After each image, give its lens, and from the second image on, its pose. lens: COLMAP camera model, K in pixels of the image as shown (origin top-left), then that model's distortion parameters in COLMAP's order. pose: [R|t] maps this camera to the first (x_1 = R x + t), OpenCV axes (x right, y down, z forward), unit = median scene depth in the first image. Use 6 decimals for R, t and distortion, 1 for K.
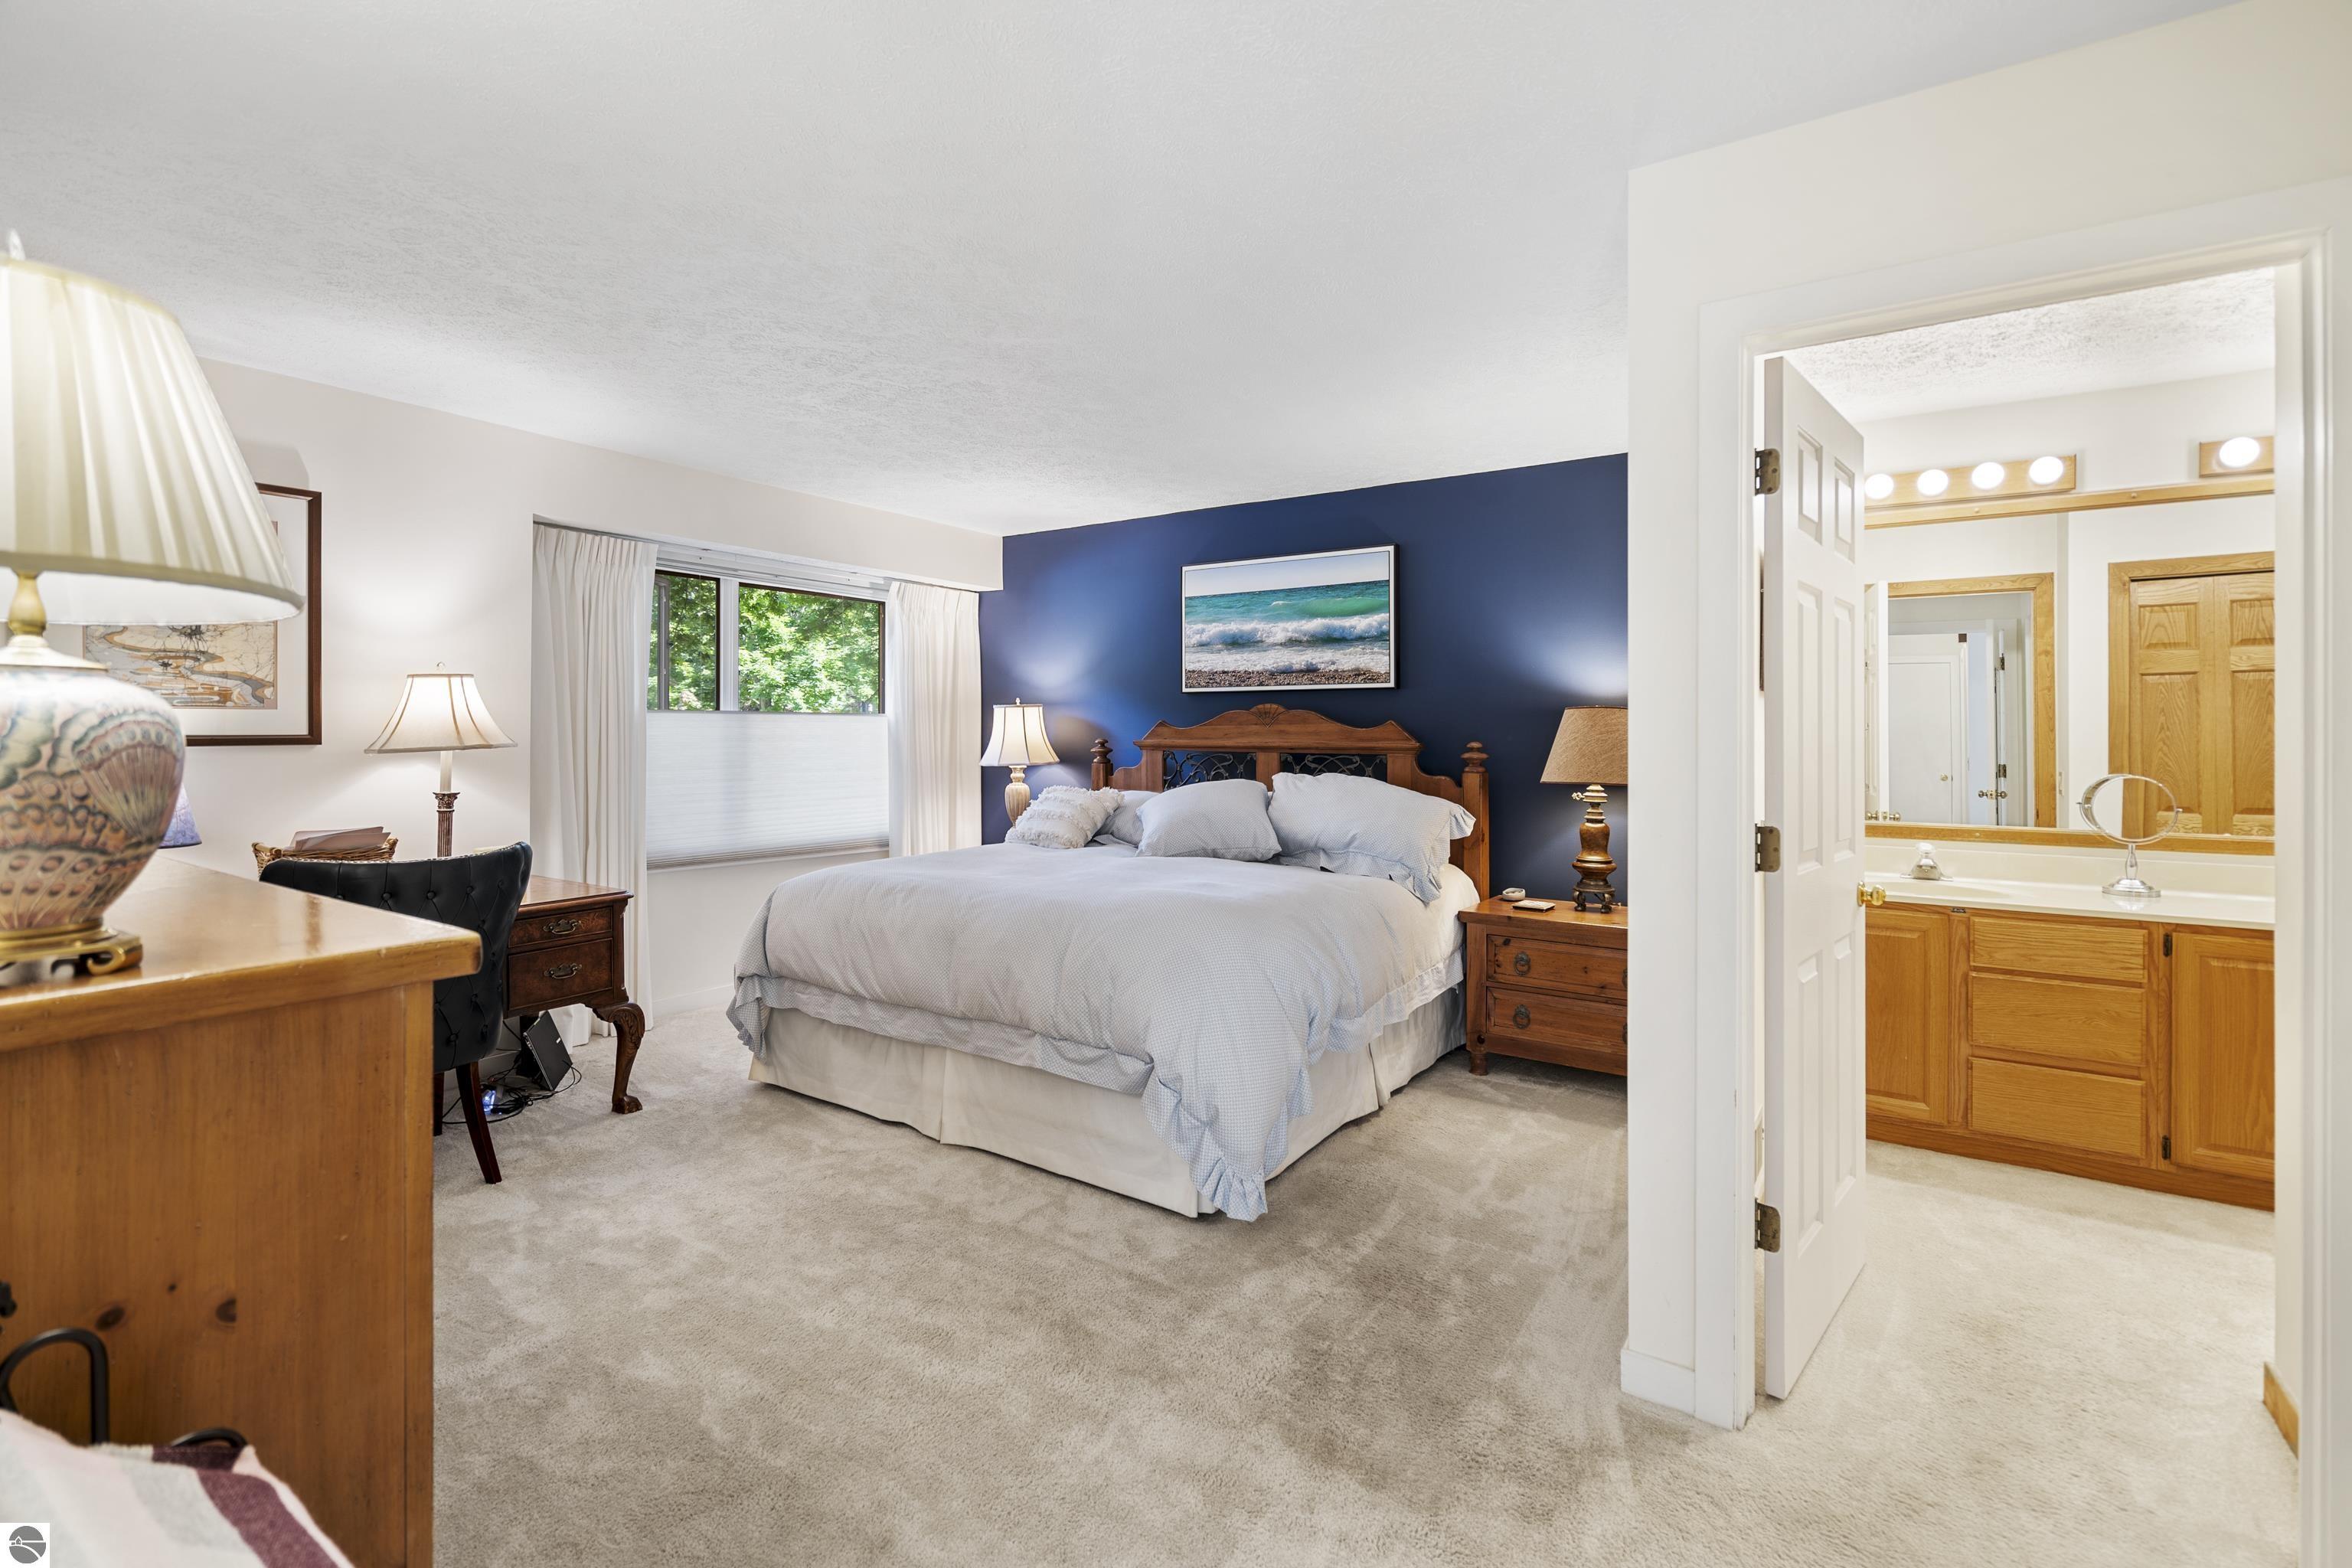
lens RADIAL K [[1084.2, 0, 1170.7], [0, 1084.2, 733.7], [0, 0, 1]] dist [-0.010337, 0.000441]
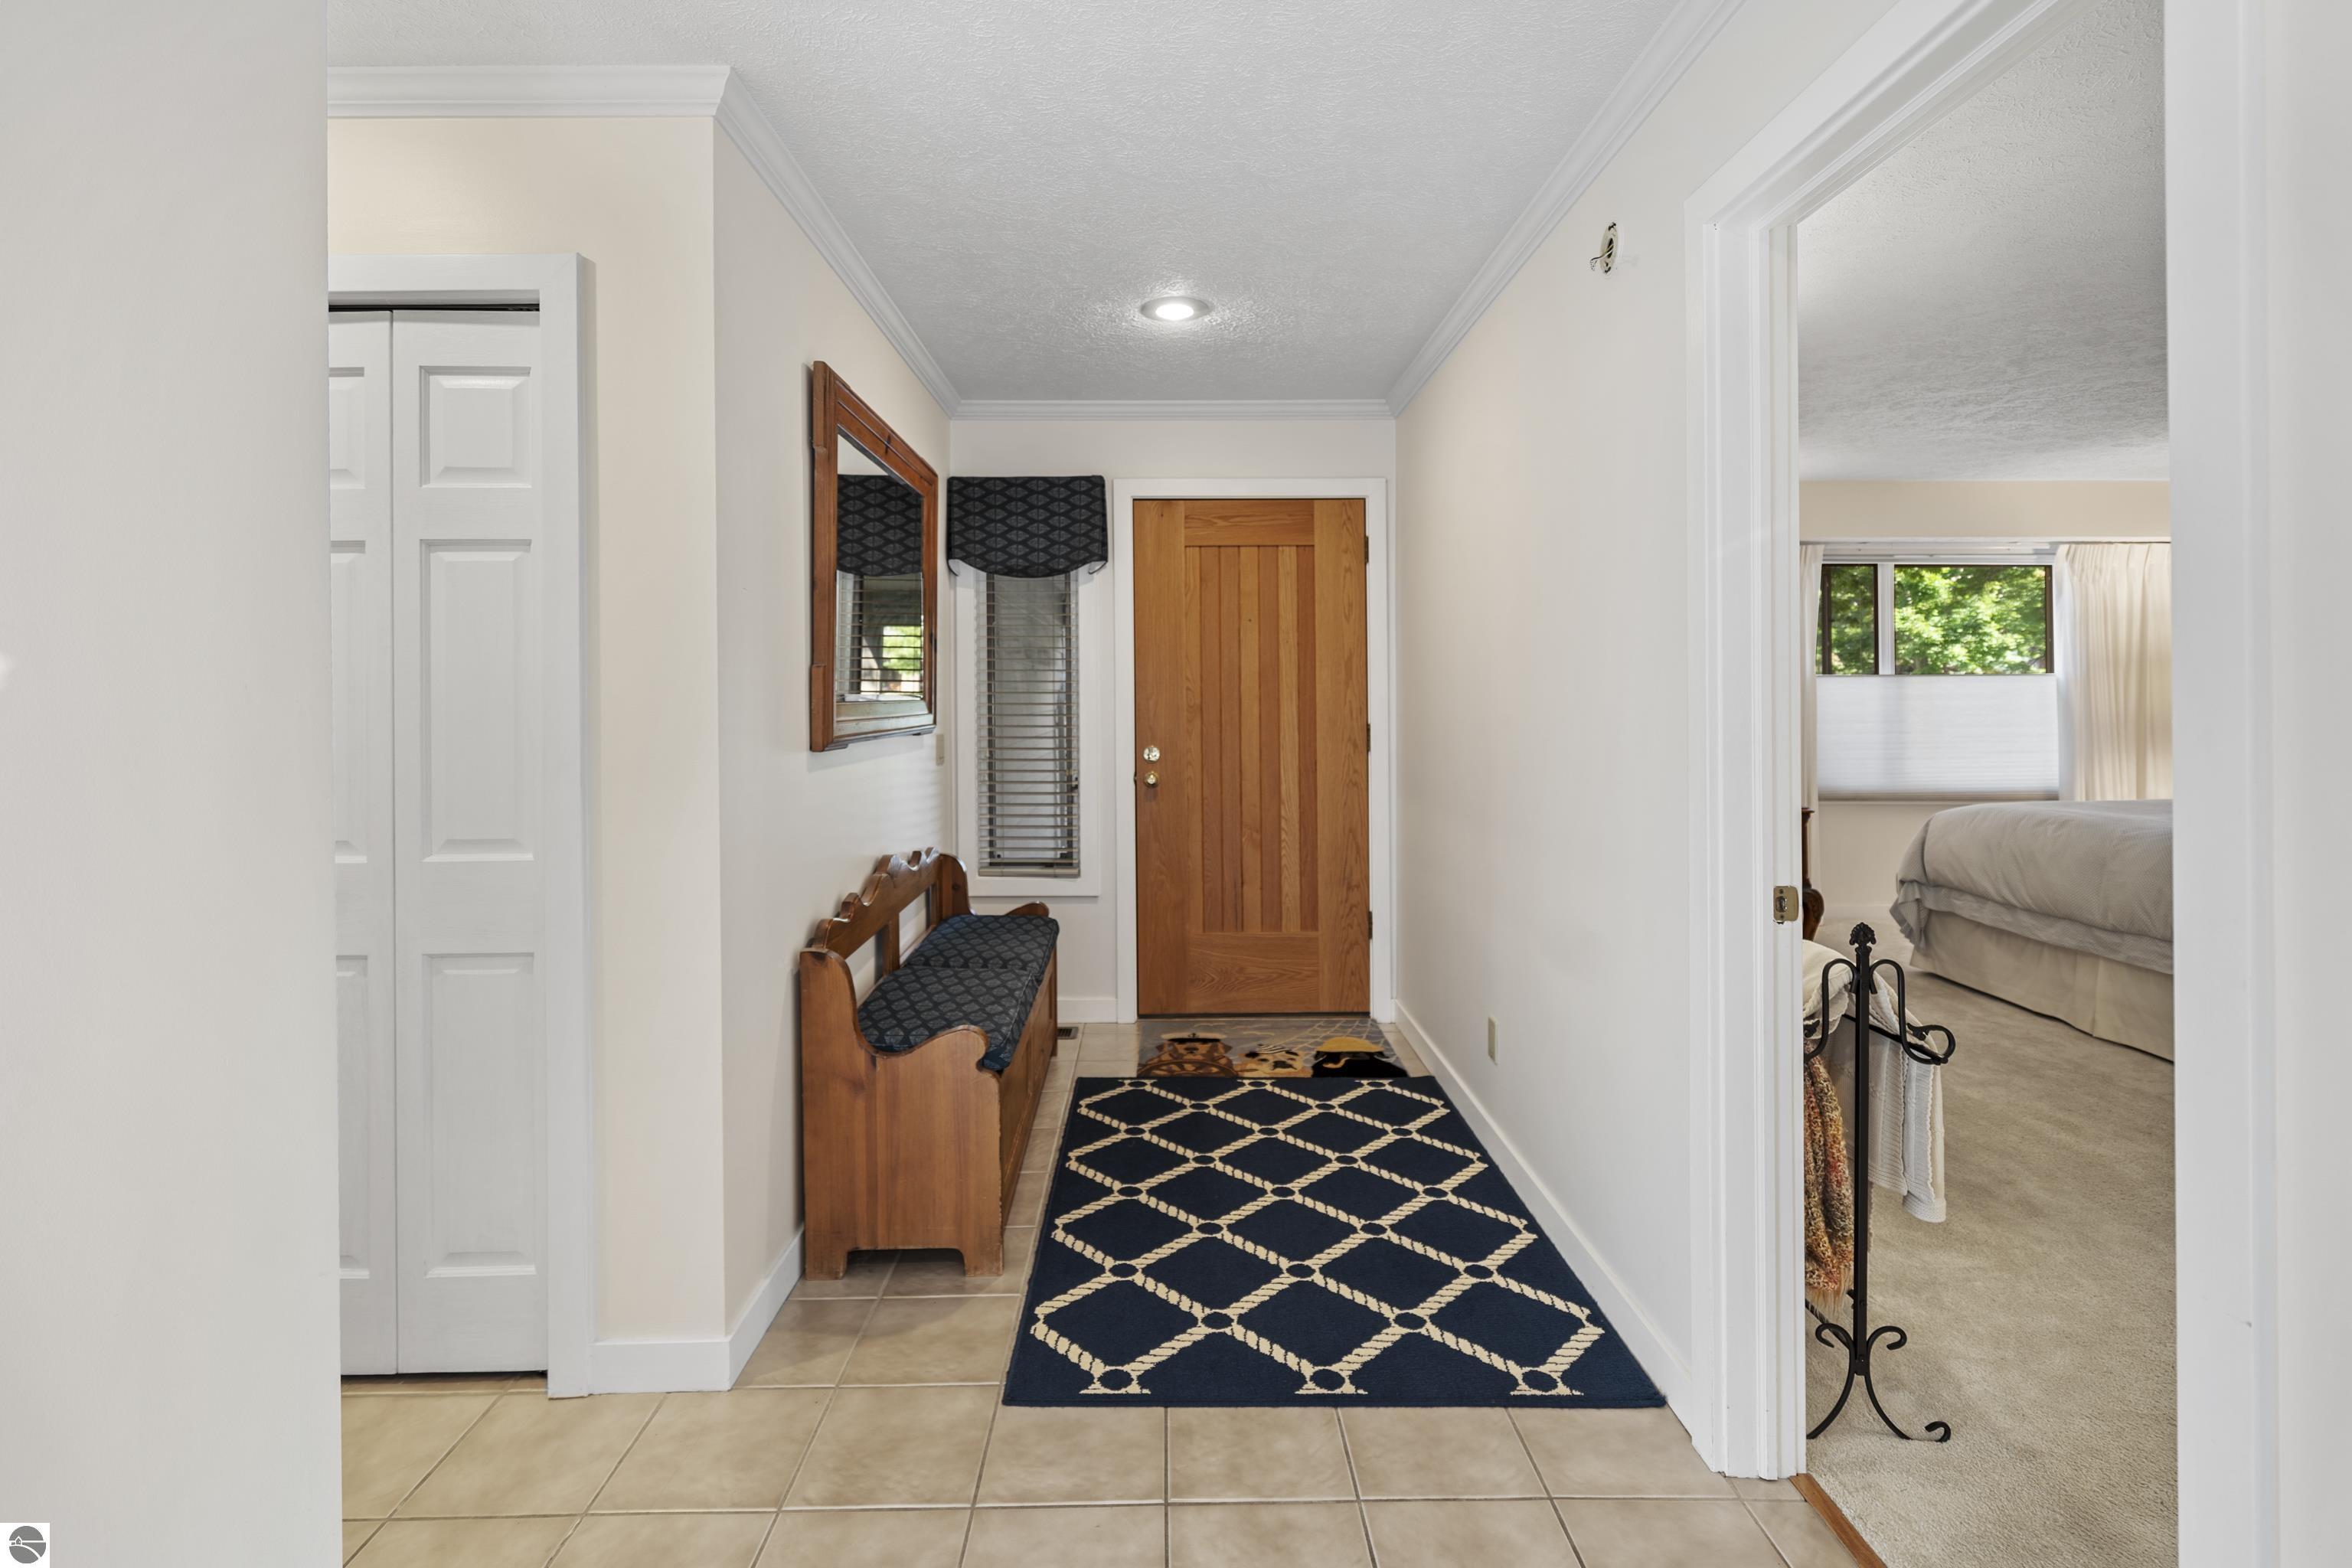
lens RADIAL K [[1089.4, 0, 1175.4], [0, 1089.4, 696.4], [0, 0, 1]] dist [-0.002316, 0.000091]
pose [[0.575505, -0.007944, -0.817760, 0.160276], [0.007475, 0.999962, -0.004453, 0.002935], [0.817764, -0.003550, 0.575542, -0.436961]]
